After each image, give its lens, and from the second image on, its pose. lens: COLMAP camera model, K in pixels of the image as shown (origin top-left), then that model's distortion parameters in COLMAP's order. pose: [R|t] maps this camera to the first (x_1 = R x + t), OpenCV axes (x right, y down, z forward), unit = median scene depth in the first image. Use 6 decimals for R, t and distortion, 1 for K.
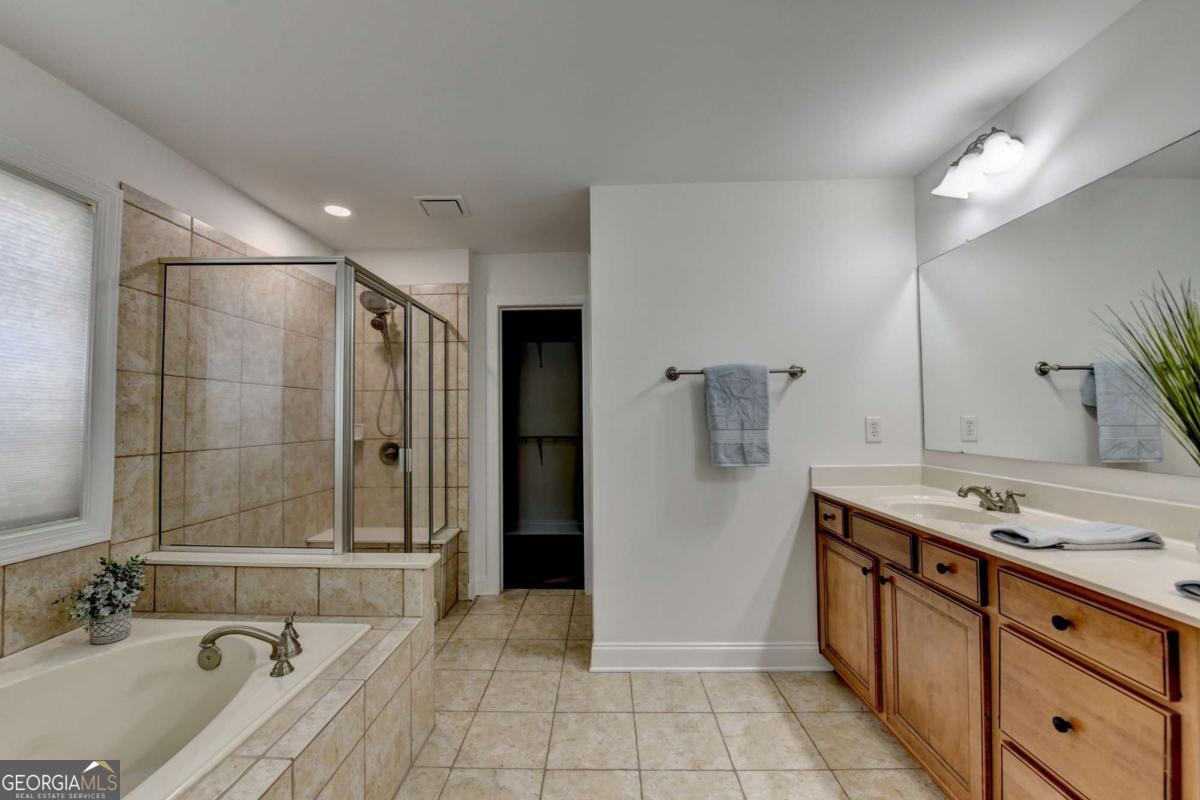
lens RADIAL K [[485.8, 0, 591.4], [0, 485.8, 400.9], [0, 0, 1]] dist [-0.012870, -0.000322]
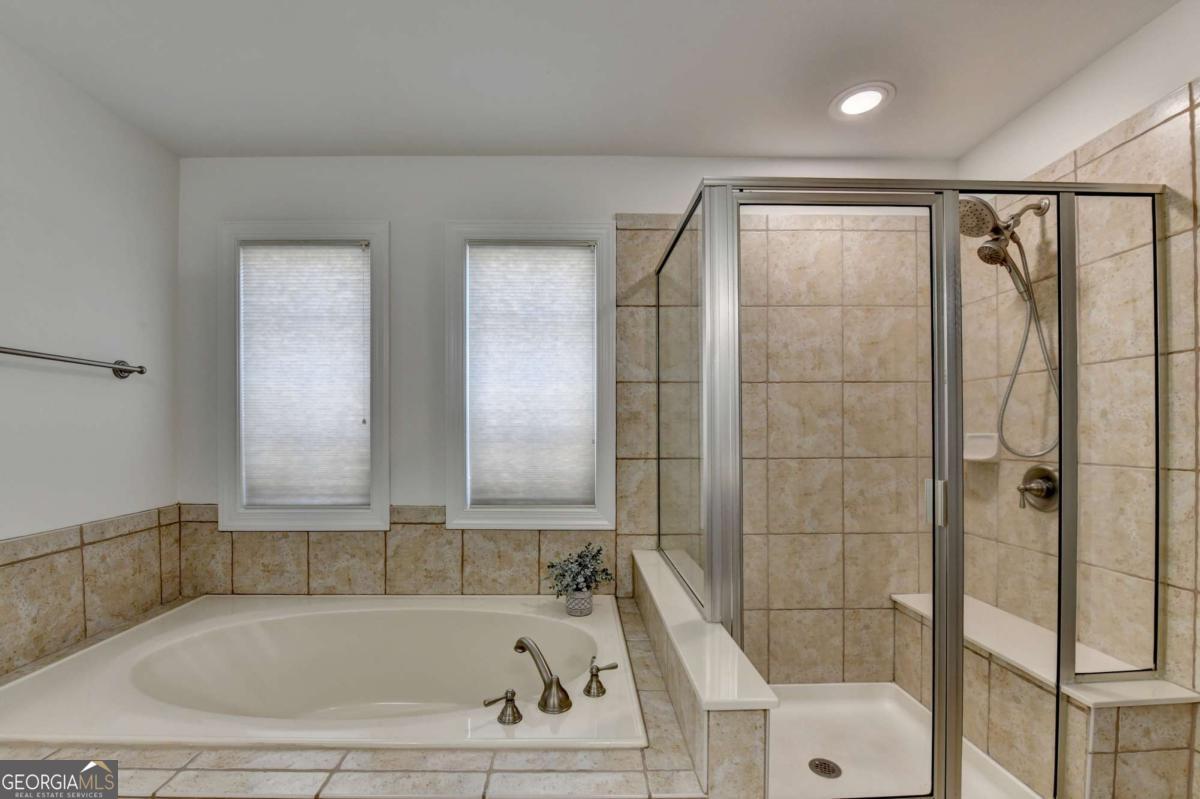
lens RADIAL K [[504.0, 0, 595.2], [0, 504.0, 433.6], [0, 0, 1]] dist [-0.002481, -0.000394]
pose [[0.052453, 0.010843, -0.998565, 0.186825], [0.036892, 0.999237, 0.012788, 0.038106], [0.997942, -0.037509, 0.052013, 0.828879]]
